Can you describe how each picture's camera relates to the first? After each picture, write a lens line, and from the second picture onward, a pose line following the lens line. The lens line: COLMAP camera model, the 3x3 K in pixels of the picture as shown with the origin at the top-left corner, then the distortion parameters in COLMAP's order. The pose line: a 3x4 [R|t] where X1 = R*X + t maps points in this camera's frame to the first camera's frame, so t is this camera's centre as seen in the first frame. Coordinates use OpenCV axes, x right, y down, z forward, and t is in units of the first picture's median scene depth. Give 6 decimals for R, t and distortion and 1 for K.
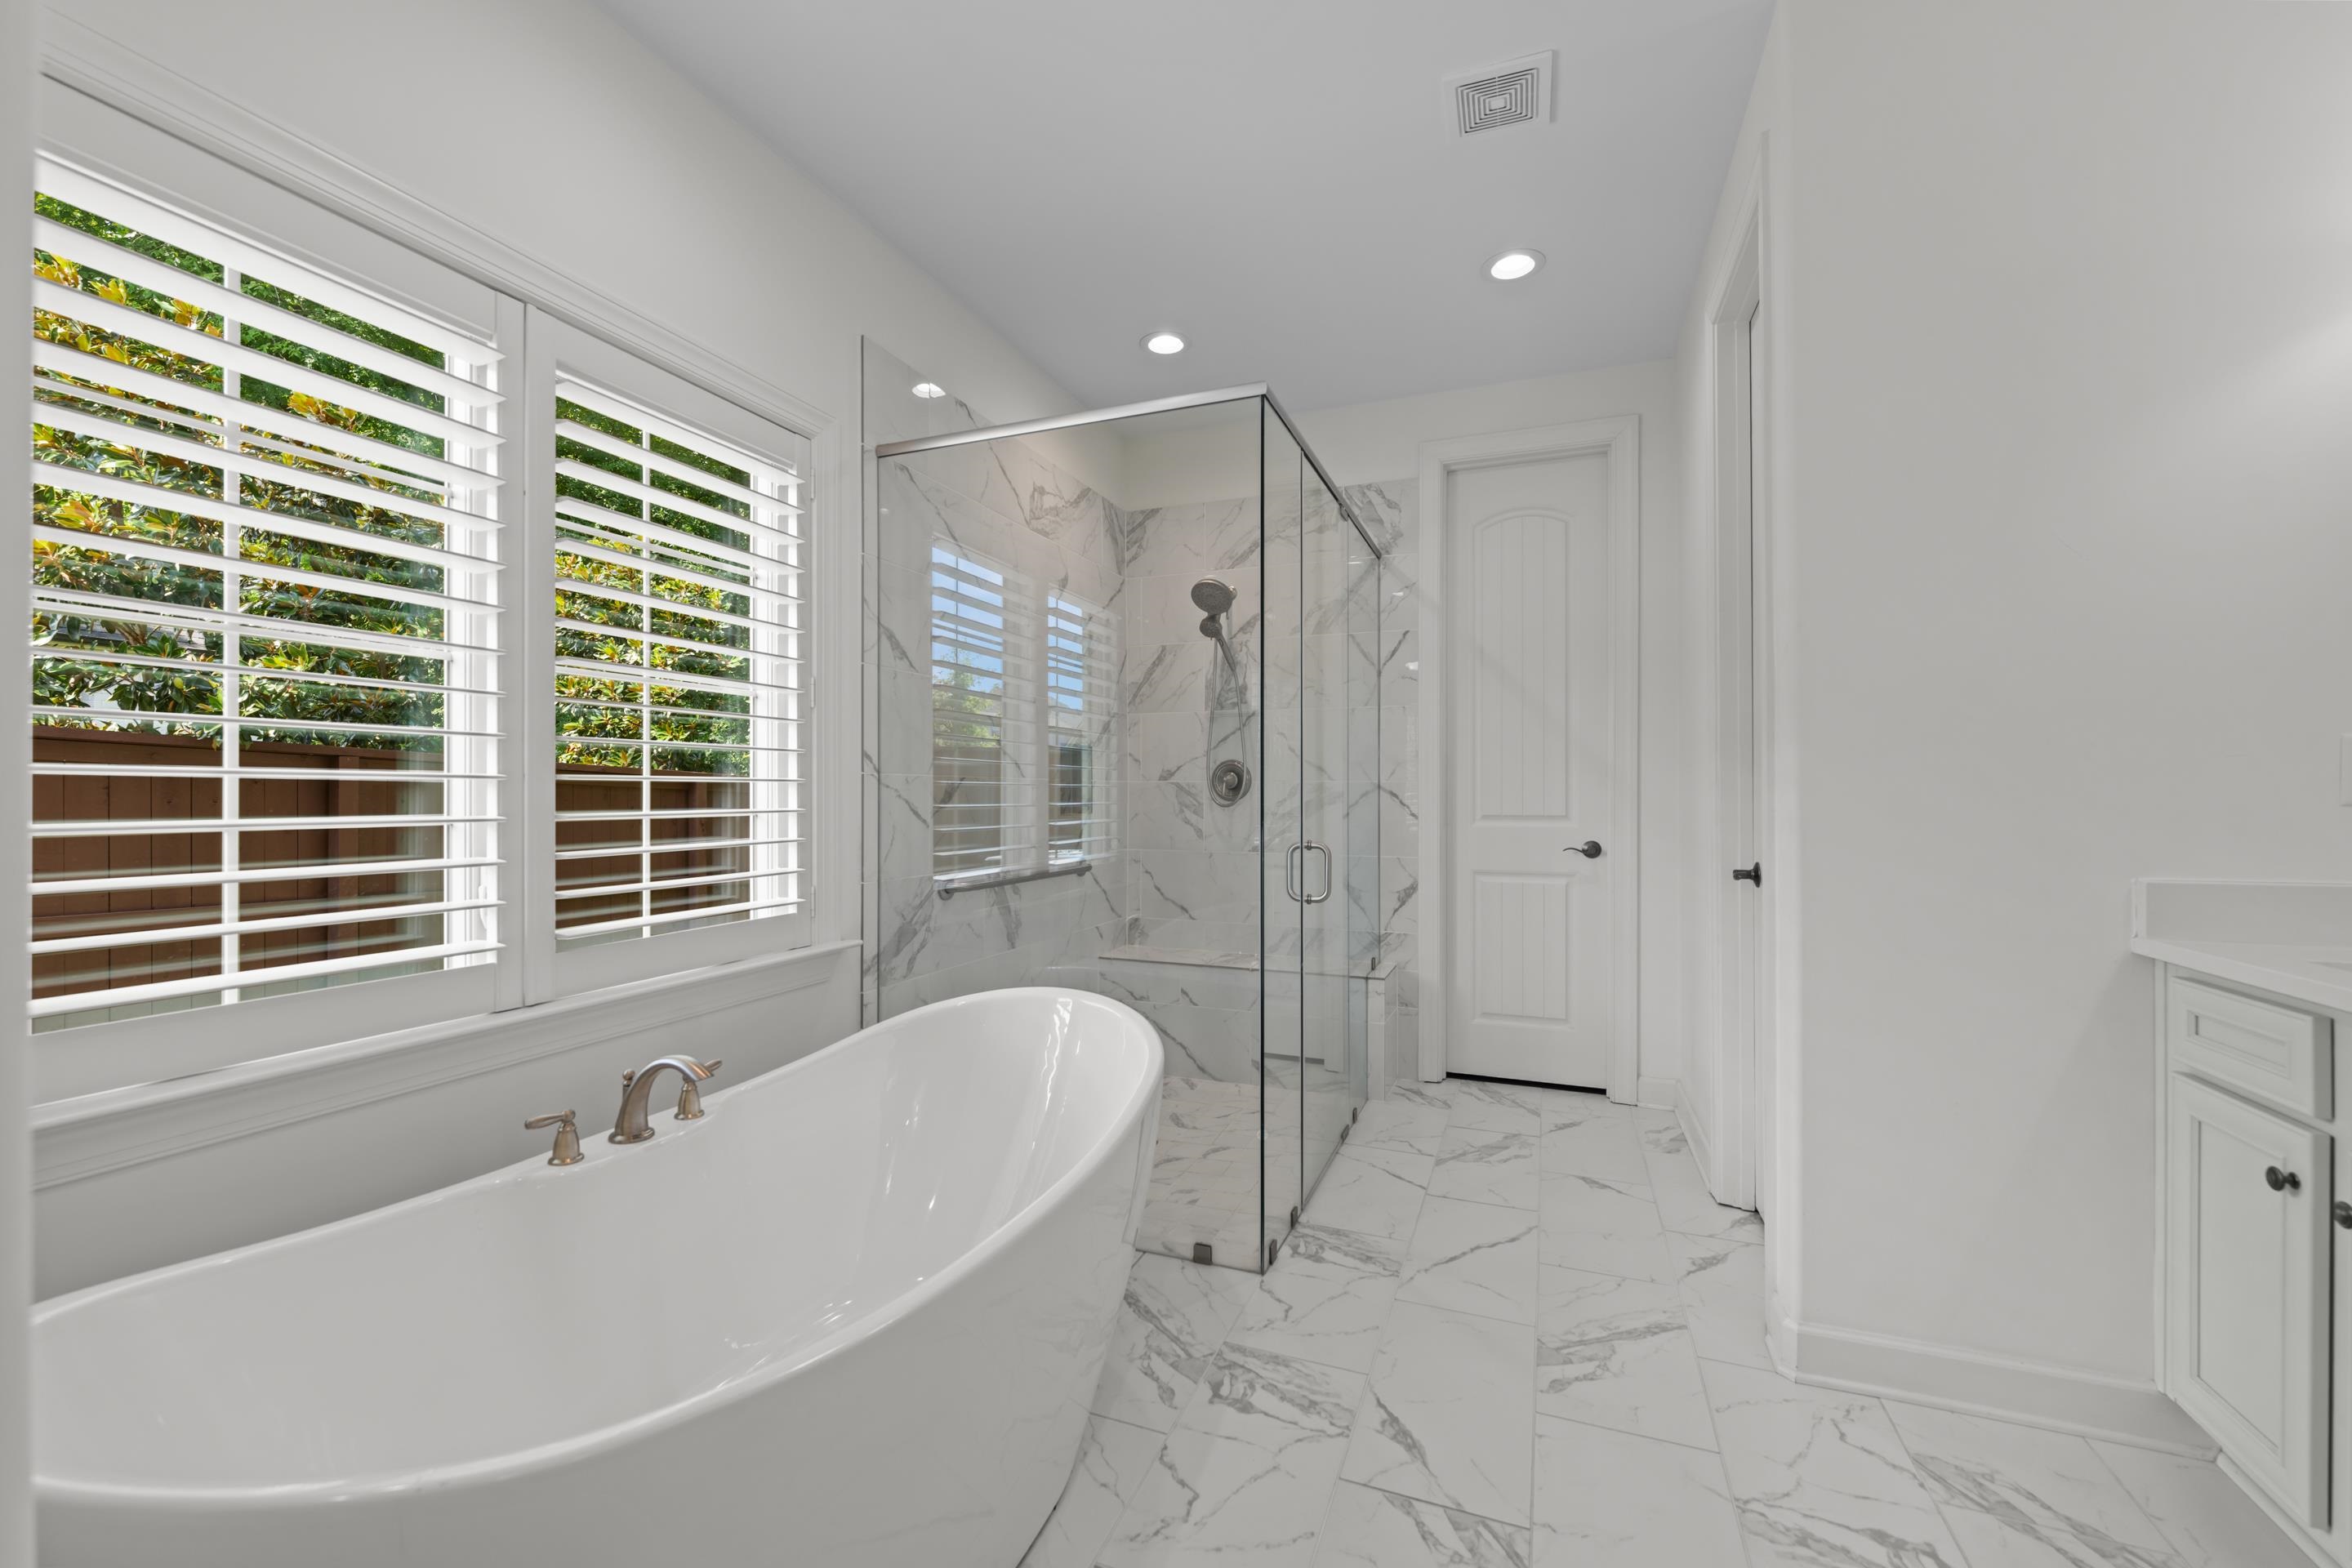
lens RADIAL K [[946.5, 0, 1195.2], [0, 946.5, 790.2], [0, 0, 1]] dist [-0.001778, 0.000162]
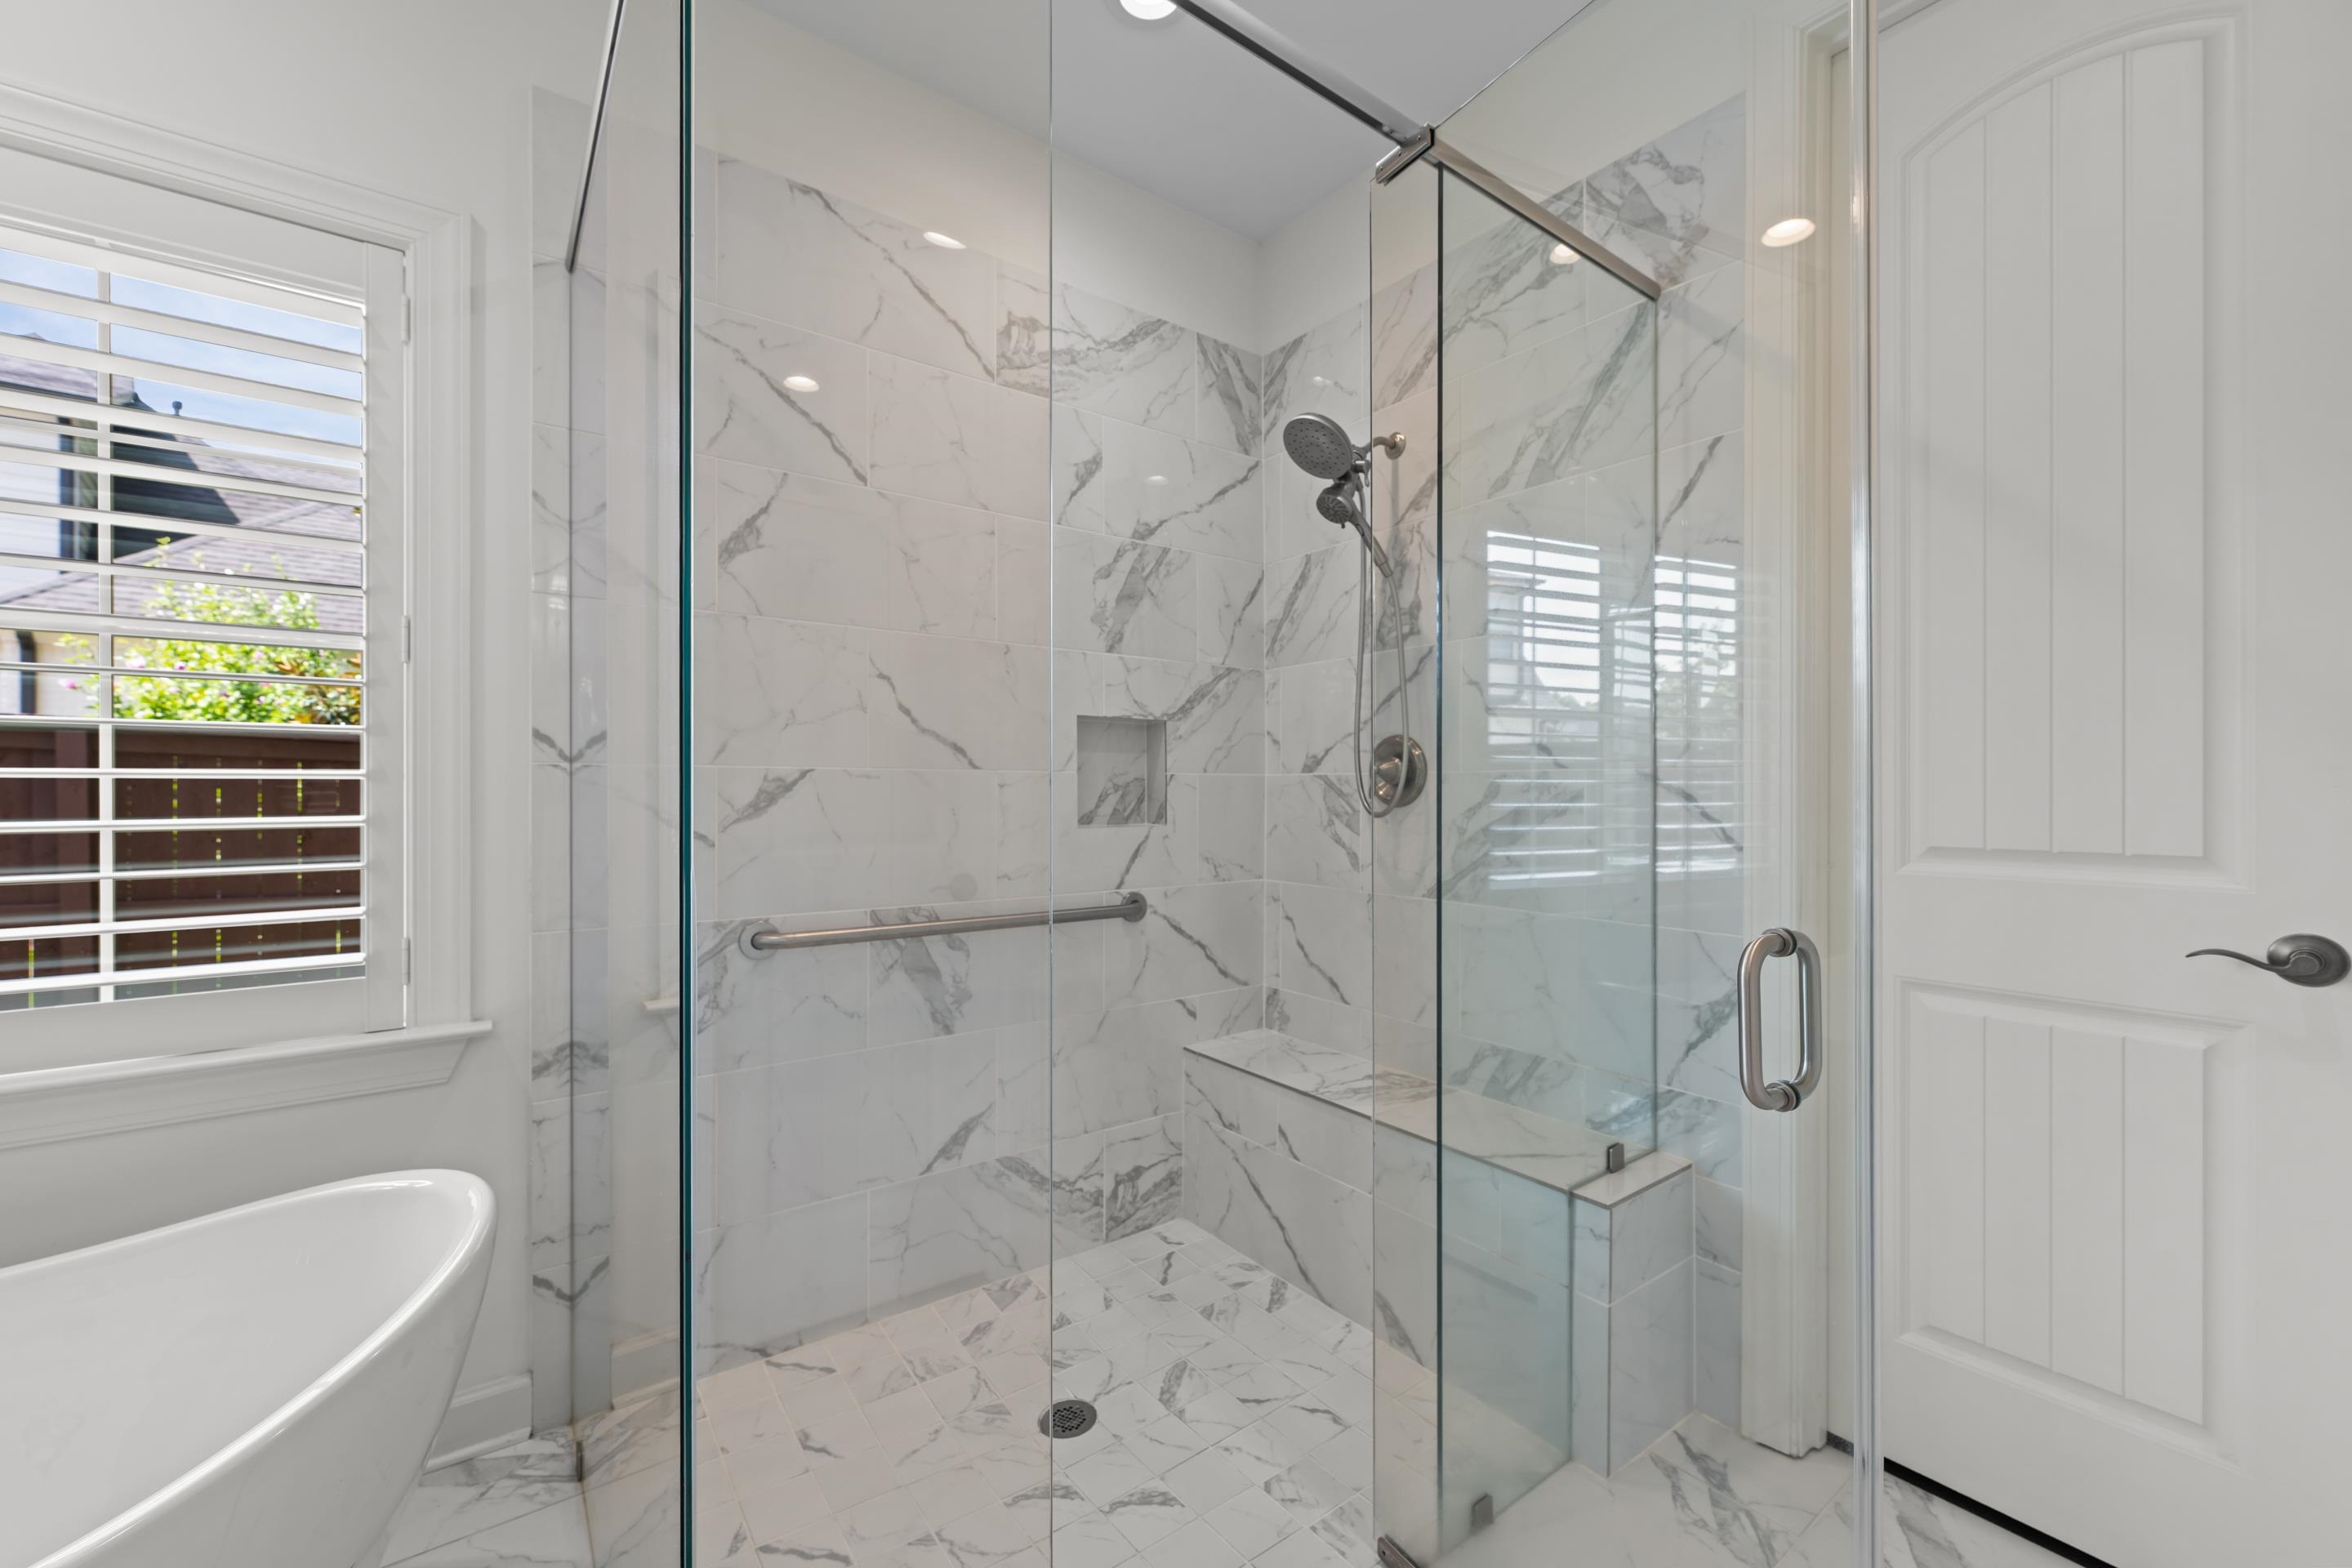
lens RADIAL K [[946.5, 0, 1166.2], [0, 946.5, 790.4], [0, 0, 1]] dist [-0.001778, 0.000162]
pose [[0.839941, 0.001198, -0.542677, 0.264356], [-0.002037, 0.999997, -0.000944, 0.002594], [0.542675, 0.001898, 0.839941, 0.503305]]
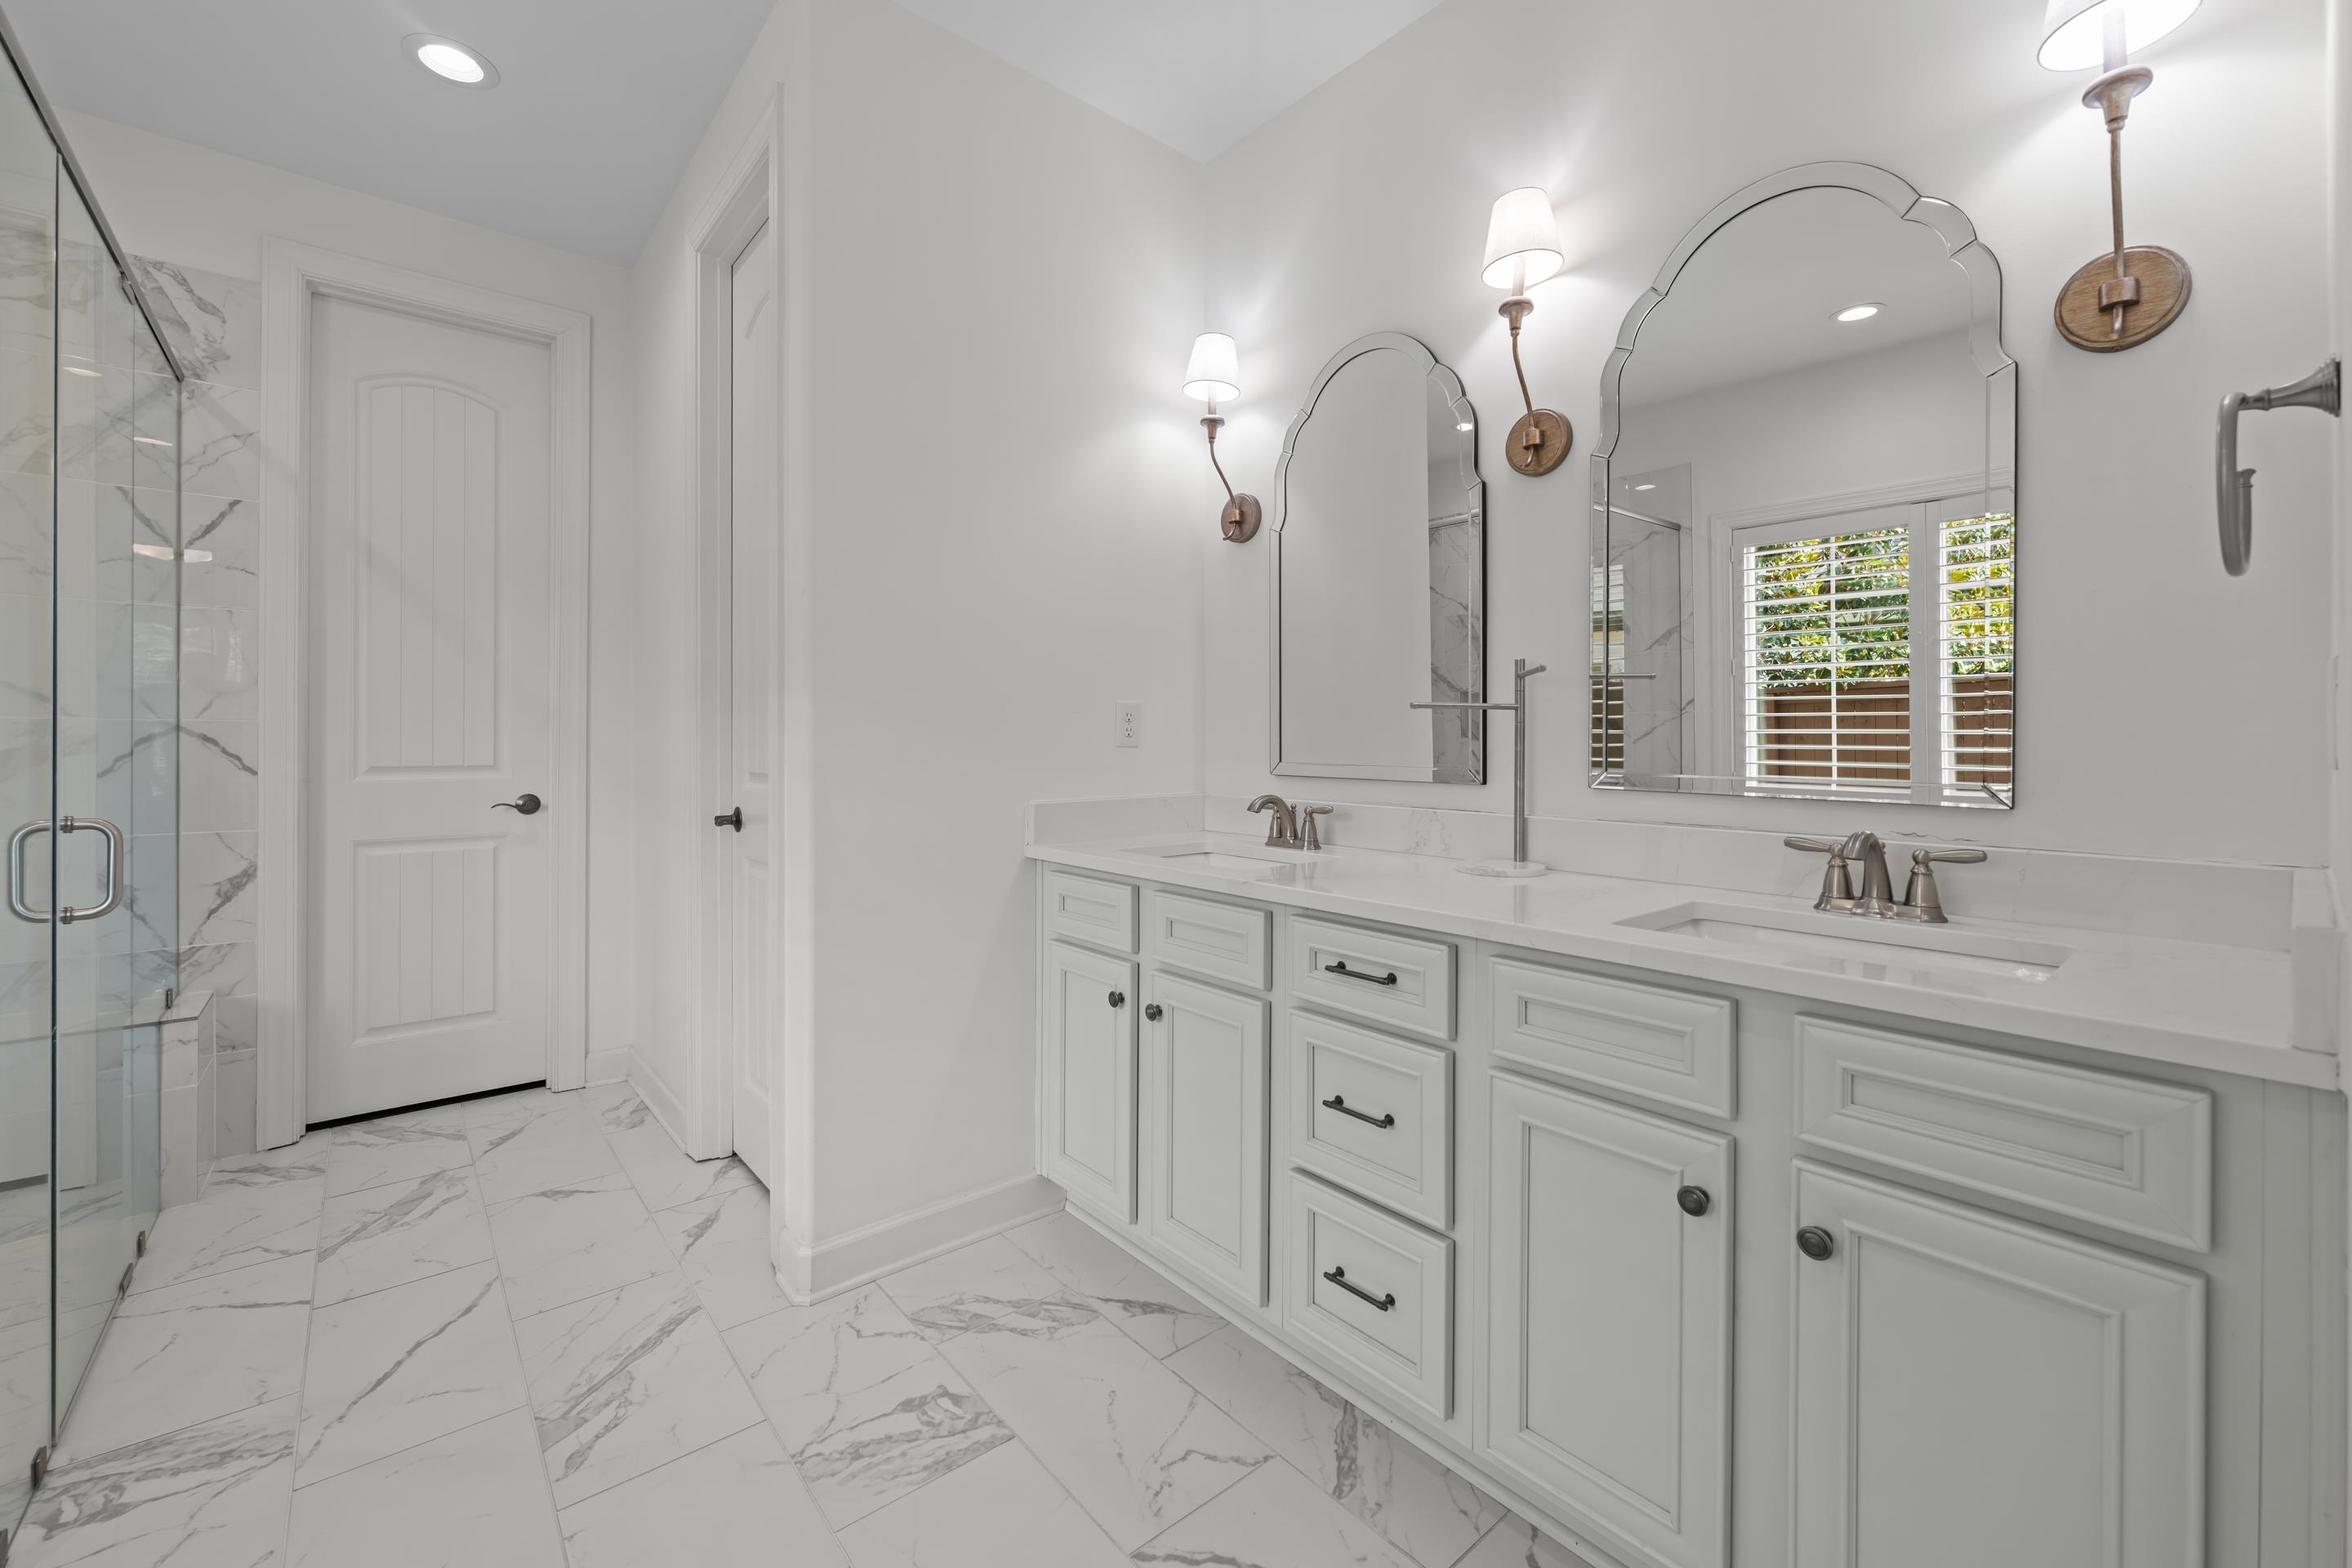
lens RADIAL K [[946.5, 0, 1161.7], [0, 946.5, 737.7], [0, 0, 1]] dist [-0.001778, 0.000162]
pose [[0.491179, 0.002639, 0.871055, -0.045157], [-0.003974, 0.999992, -0.000789, 0.001070], [-0.871050, -0.003074, 0.491185, 0.086087]]
